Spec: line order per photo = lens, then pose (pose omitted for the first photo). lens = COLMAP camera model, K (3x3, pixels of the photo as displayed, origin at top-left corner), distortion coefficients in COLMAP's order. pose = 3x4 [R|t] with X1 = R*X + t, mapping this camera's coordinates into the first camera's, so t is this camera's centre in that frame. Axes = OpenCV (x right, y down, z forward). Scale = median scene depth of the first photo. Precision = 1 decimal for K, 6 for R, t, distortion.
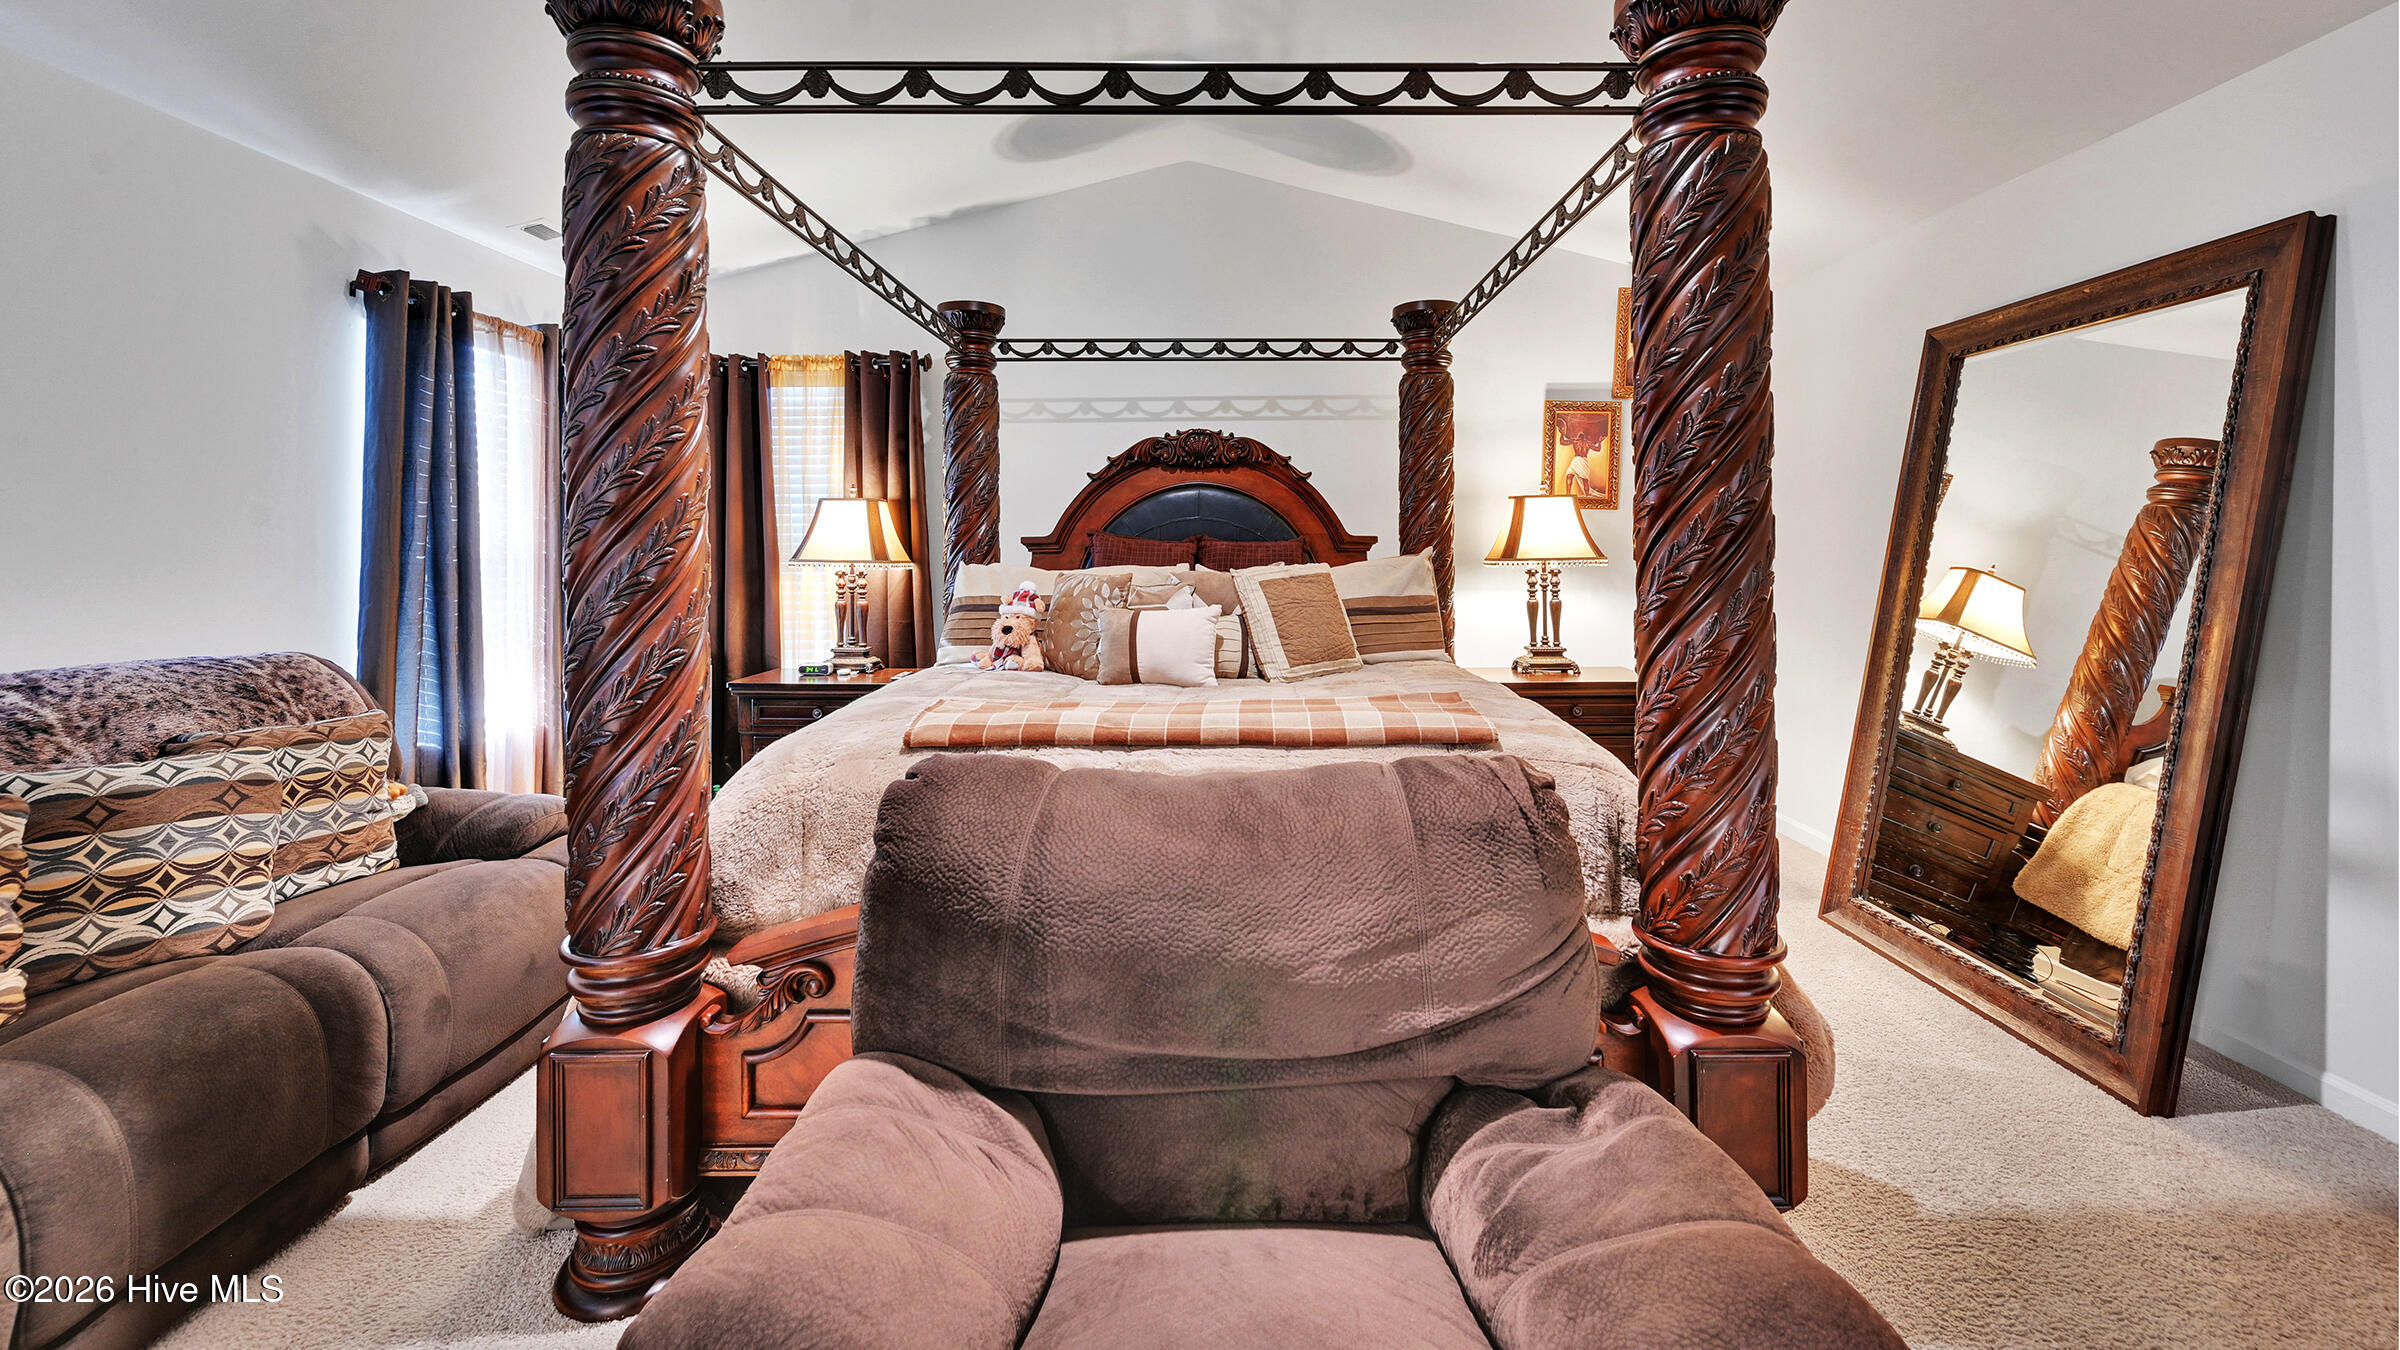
lens RADIAL K [[966.8, 0, 1211.3], [0, 966.8, 540.4], [0, 0, 1]] dist [0.011648, -0.000274]
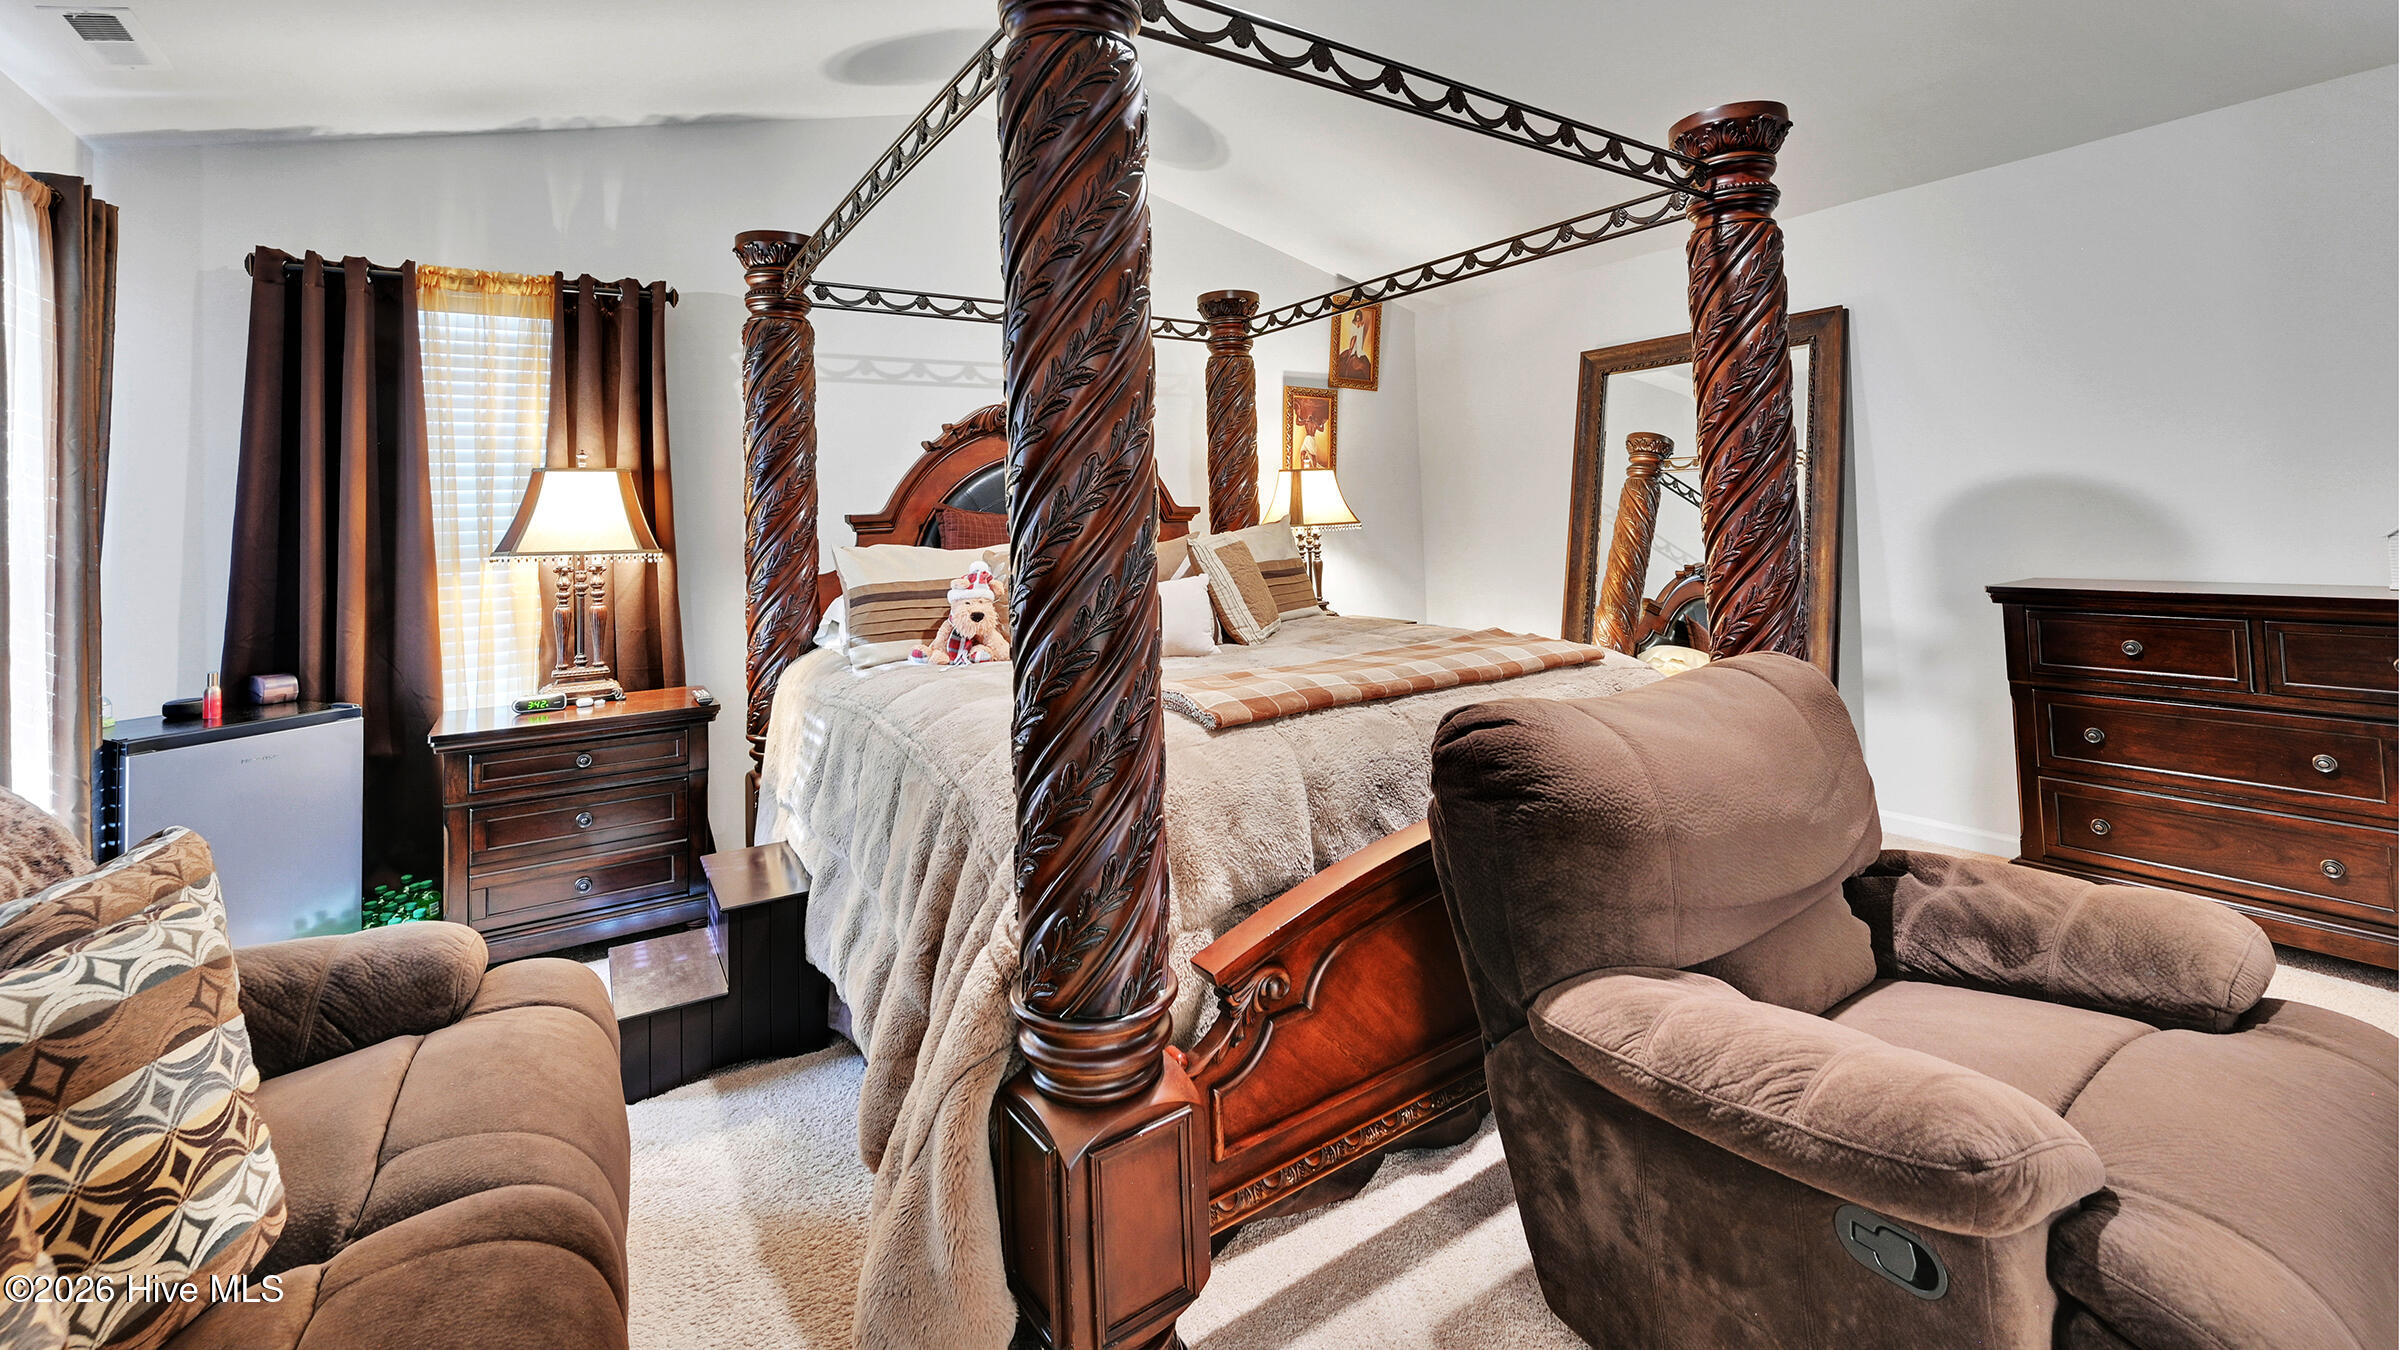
lens RADIAL K [[990.9, 0, 1192.8], [0, 990.9, 483.0], [0, 0, 1]] dist [0.015858, -0.000222]
pose [[0.832121, -0.003121, 0.554585, -0.430549], [0.023250, 0.999301, -0.029261, 0.000963], [-0.554106, 0.037243, 0.831612, 0.103096]]
